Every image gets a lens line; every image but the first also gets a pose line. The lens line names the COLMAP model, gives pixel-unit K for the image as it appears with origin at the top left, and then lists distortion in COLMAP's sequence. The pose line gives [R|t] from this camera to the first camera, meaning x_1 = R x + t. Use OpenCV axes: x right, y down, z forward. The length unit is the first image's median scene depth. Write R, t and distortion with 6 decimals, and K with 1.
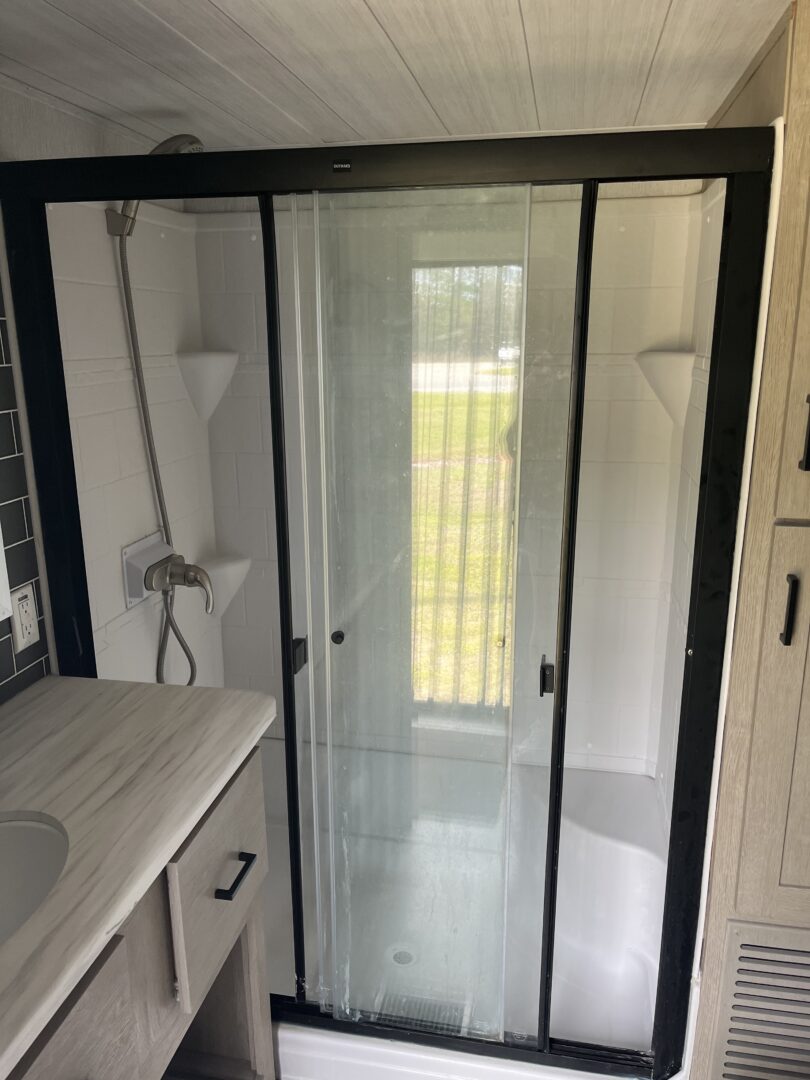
lens RADIAL K [[817.3, 0, 408.1], [0, 817.3, 537.6], [0, 0, 1]] dist [0.051791, -0.073416]
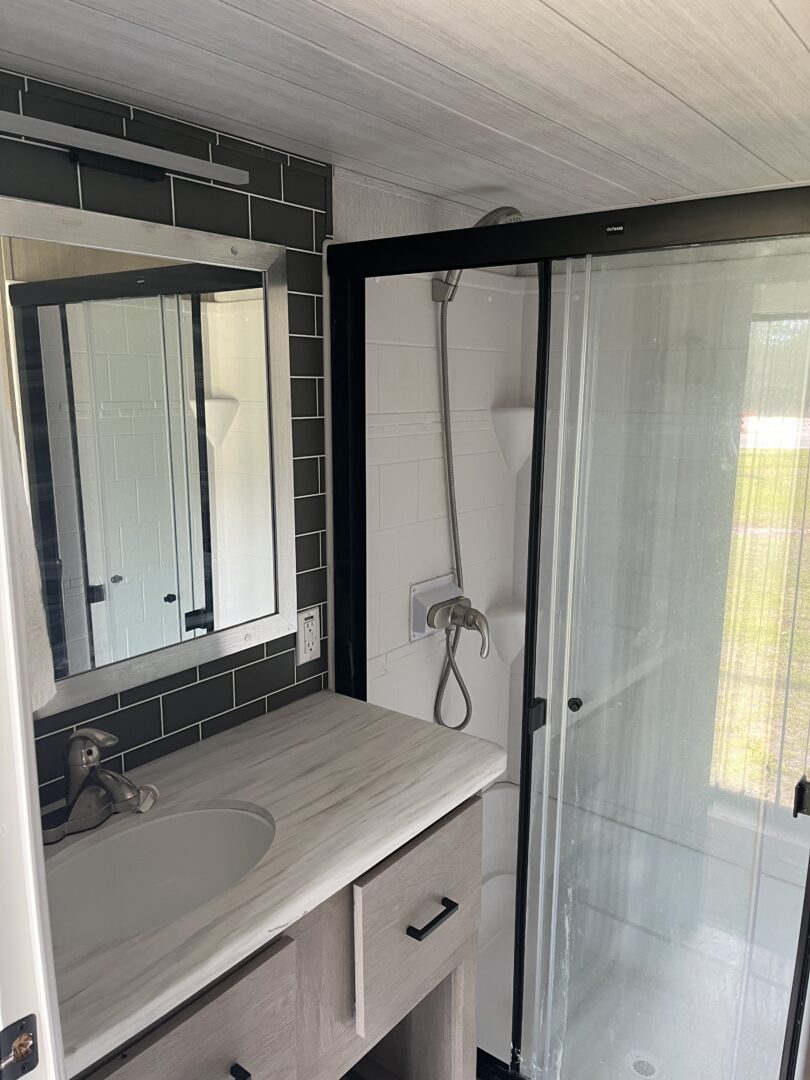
lens RADIAL K [[817.3, 0, 412.2], [0, 817.3, 539.6], [0, 0, 1]] dist [0.051791, -0.073416]
pose [[0.895244, 0.095939, -0.435125, 0.139899], [-0.120686, 0.992252, -0.029527, -0.018224], [0.428920, 0.078947, 0.899886, 0.029905]]
